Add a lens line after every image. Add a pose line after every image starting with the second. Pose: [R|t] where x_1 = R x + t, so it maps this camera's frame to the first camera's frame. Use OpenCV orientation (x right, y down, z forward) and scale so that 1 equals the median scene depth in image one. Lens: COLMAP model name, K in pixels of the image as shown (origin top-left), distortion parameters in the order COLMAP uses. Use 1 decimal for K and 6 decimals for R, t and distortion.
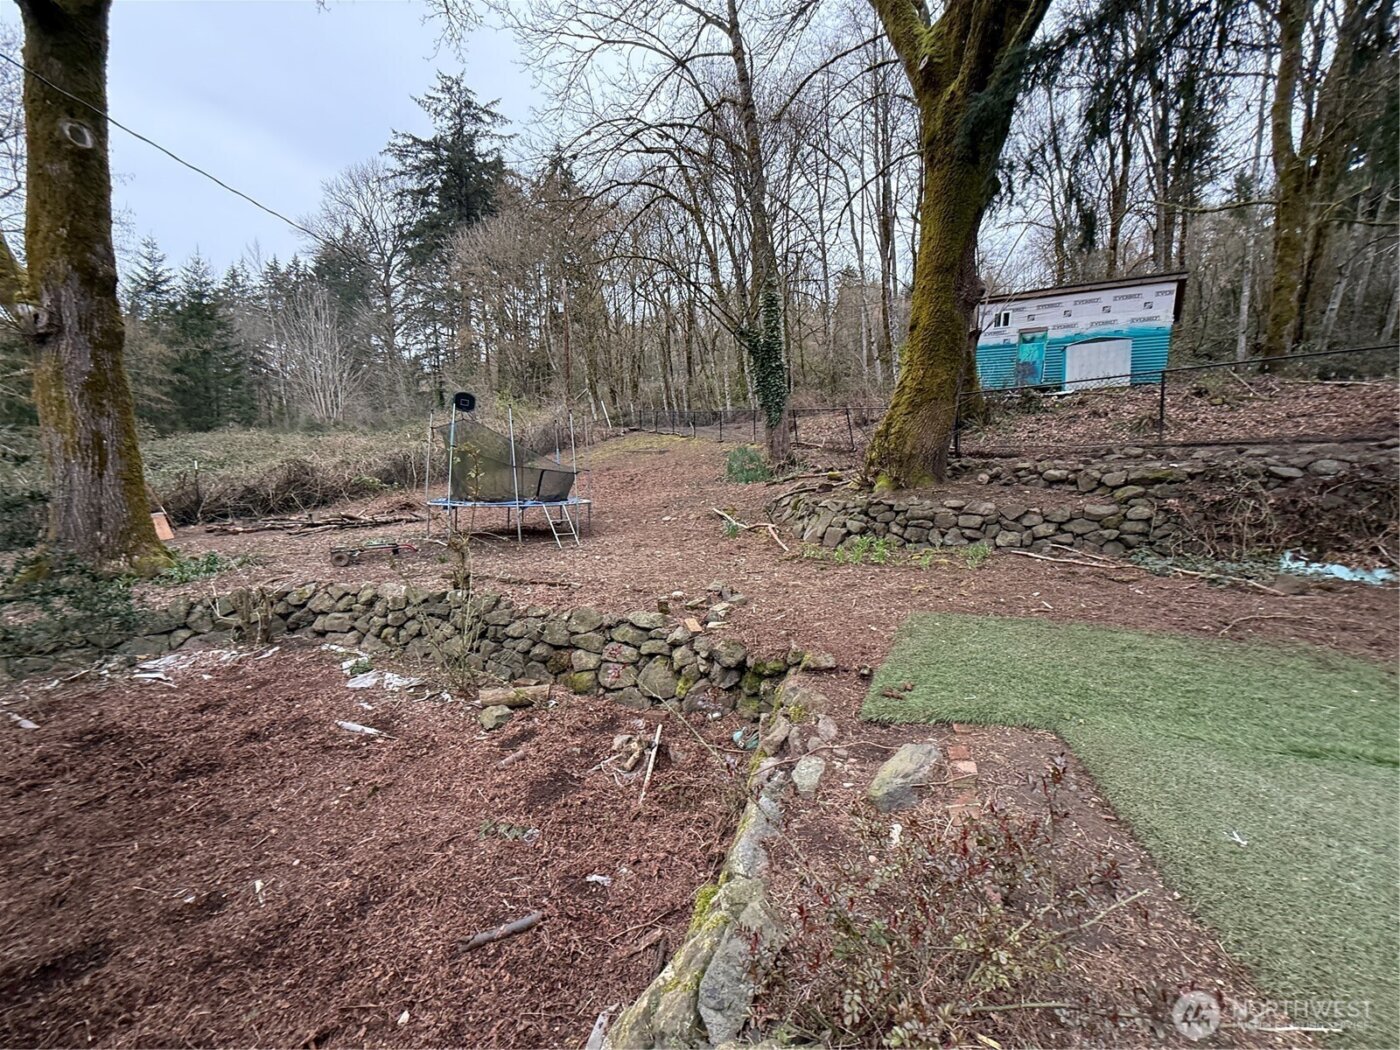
lens RADIAL K [[563.5, 0, 701.6], [0, 563.5, 525.1], [0, 0, 1]] dist [-0.002771, 0.001310]
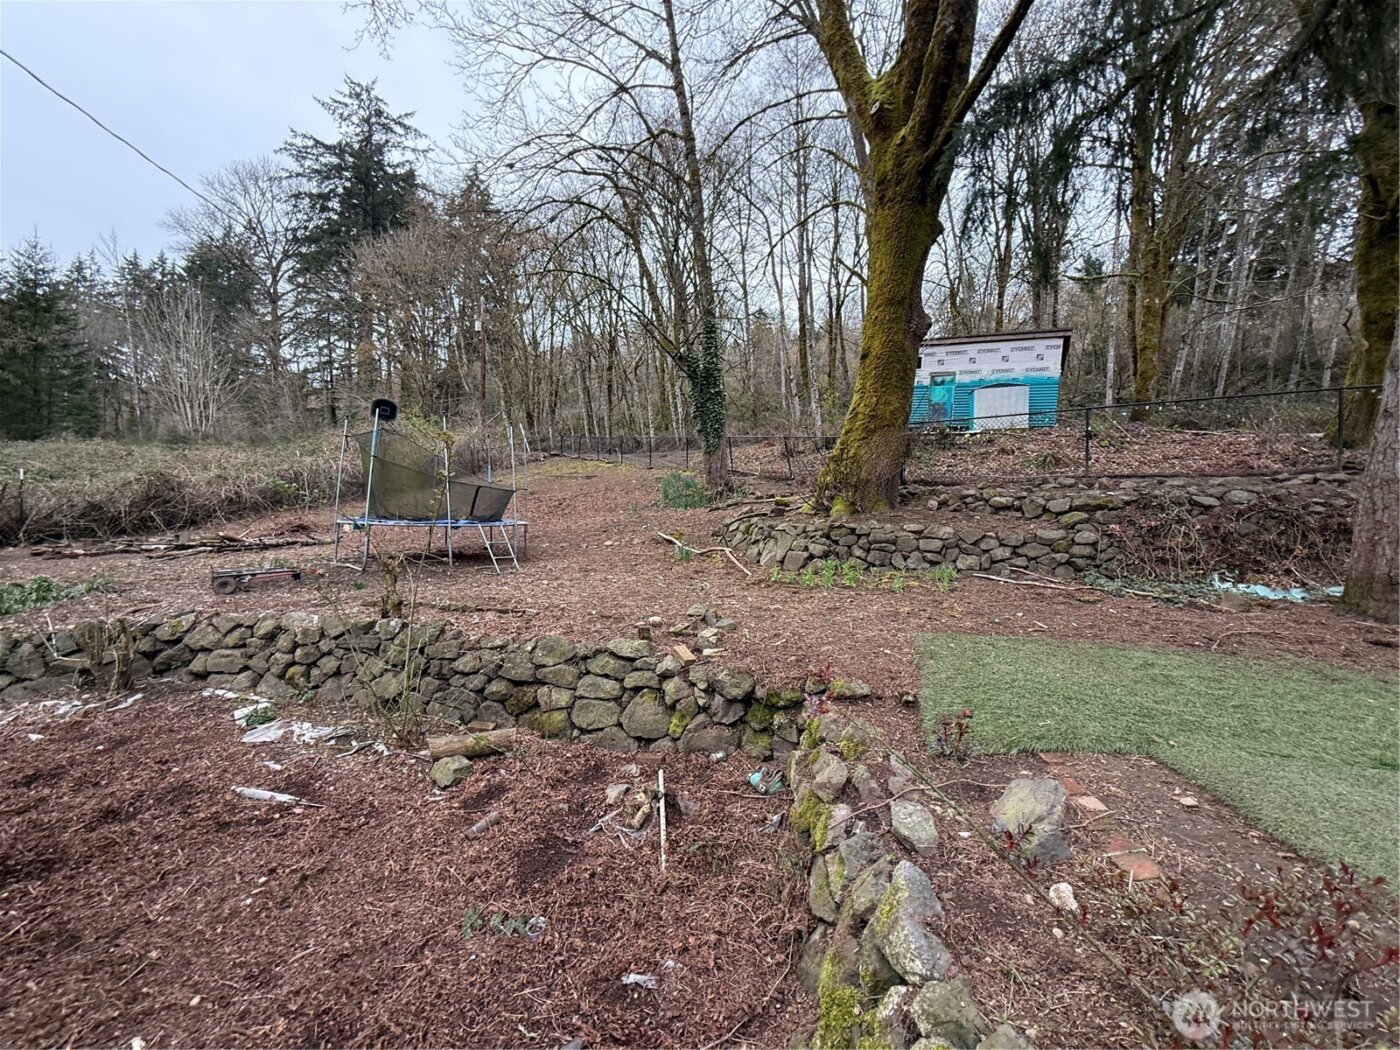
lens RADIAL K [[563.5, 0, 699.7], [0, 563.5, 523.9], [0, 0, 1]] dist [-0.002771, 0.001310]
pose [[0.987526, 0.014425, 0.156793, -0.083739], [-0.005036, 0.998179, -0.060114, 0.017011], [-0.157375, 0.058574, 0.985800, 0.066640]]
